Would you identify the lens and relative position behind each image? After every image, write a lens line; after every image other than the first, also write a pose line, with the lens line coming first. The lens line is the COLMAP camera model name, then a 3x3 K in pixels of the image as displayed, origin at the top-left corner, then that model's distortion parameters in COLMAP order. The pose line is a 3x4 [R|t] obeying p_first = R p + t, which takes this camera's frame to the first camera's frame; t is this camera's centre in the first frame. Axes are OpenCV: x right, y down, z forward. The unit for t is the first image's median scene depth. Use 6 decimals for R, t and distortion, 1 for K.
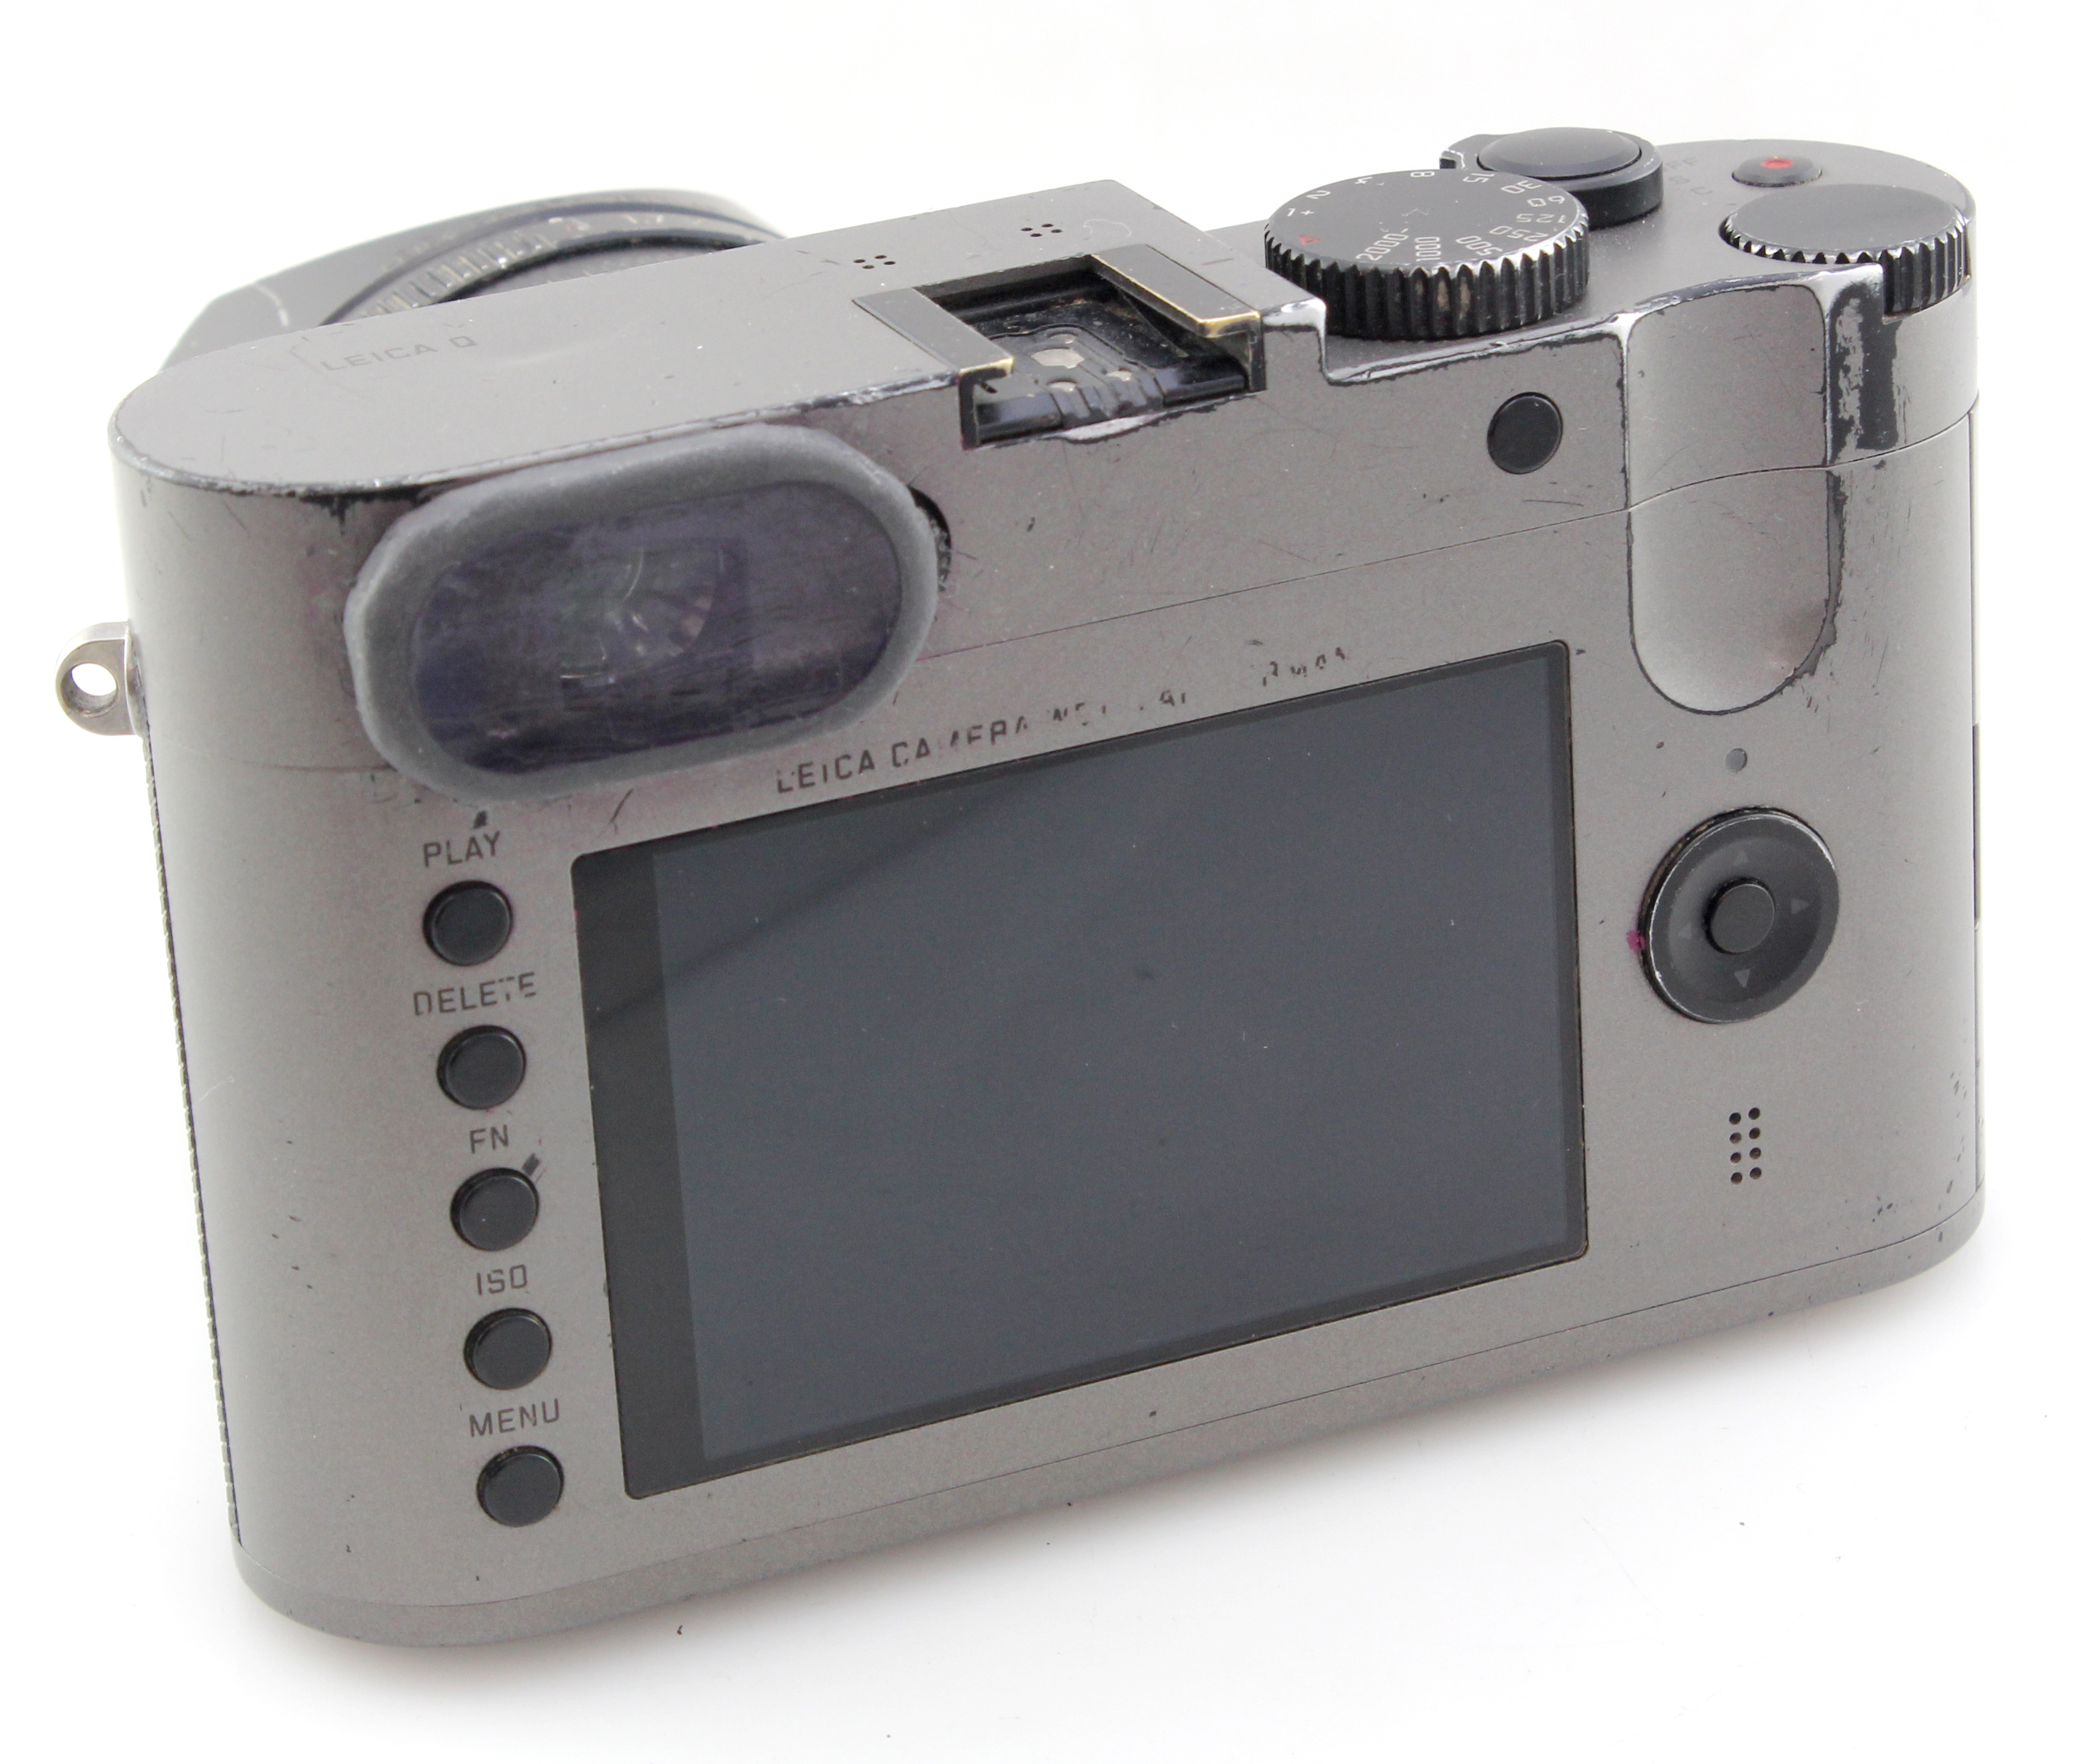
lens RADIAL K [[6478.9, 0, 1042.5], [0, 6478.9, 881.8], [0, 0, 1]] dist [0.013575, 0.000000]
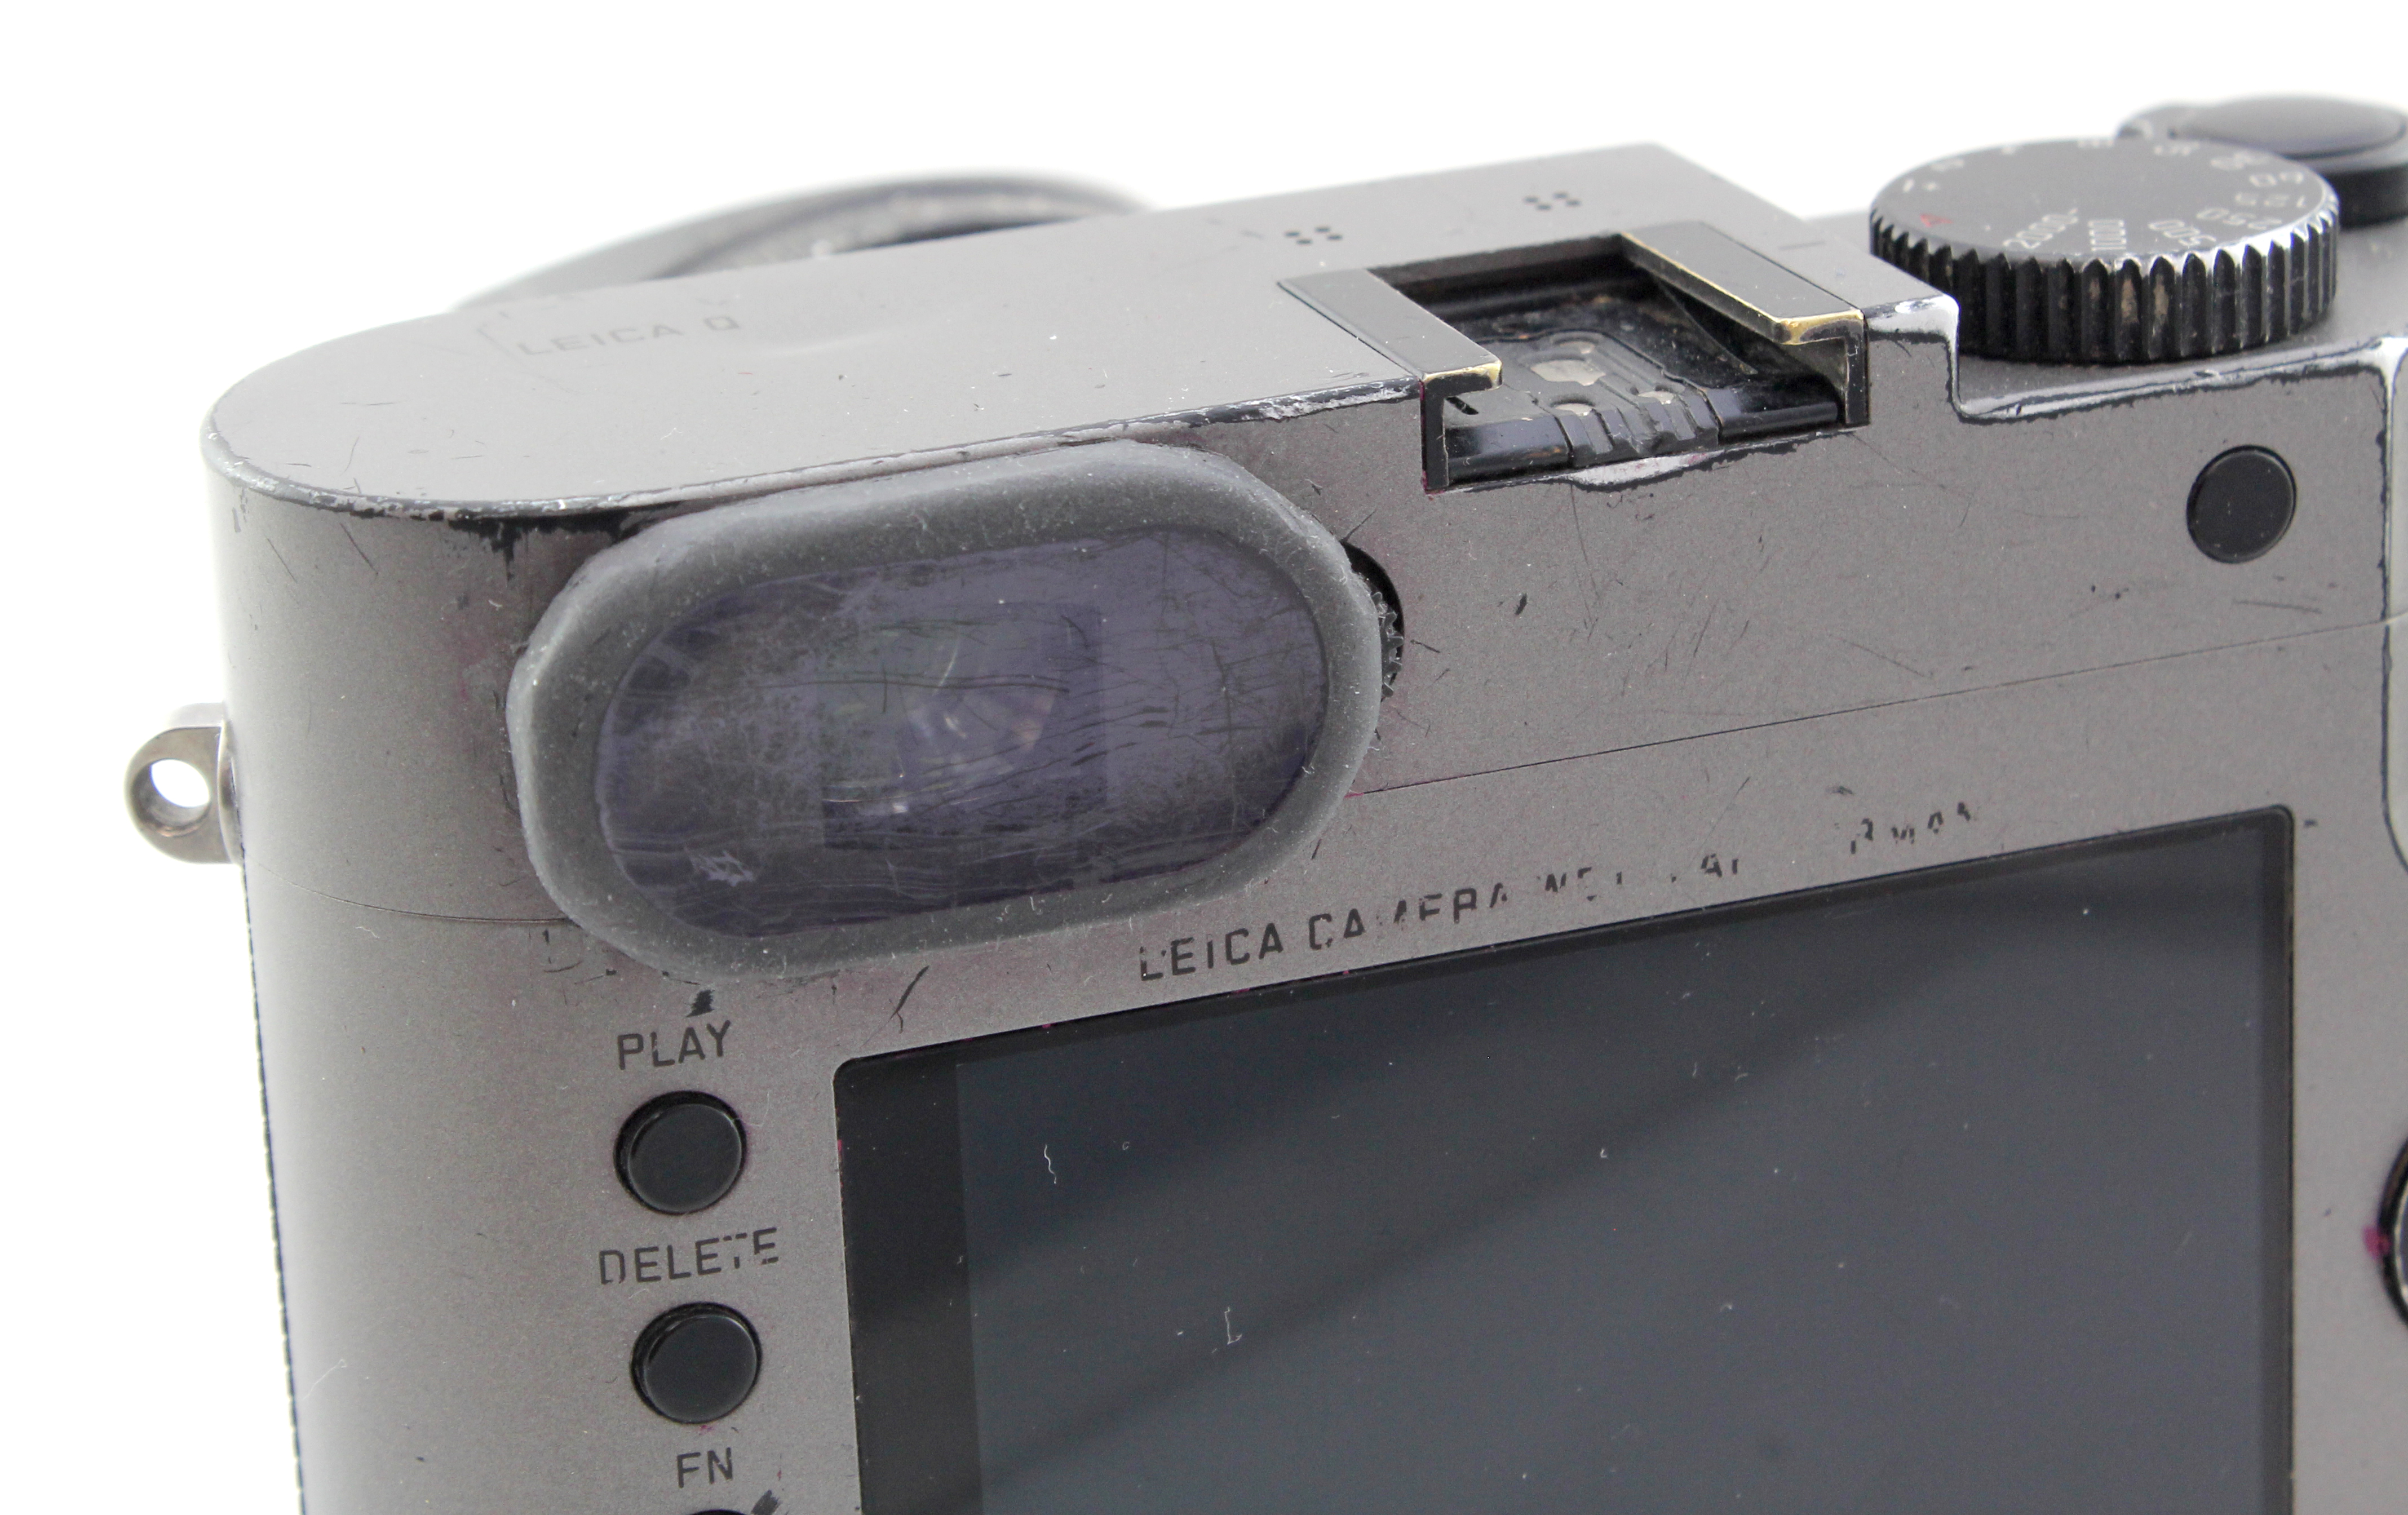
lens RADIAL K [[5404.2, 0, 1091.5], [0, 5404.2, 610.0], [0, 0, 1]] dist [0.065762, 0.000000]
pose [[0.995304, 0.031499, -0.091531, 0.005435], [-0.039099, 0.995827, -0.082462, -0.005309], [0.088552, 0.085654, 0.992382, 0.423749]]
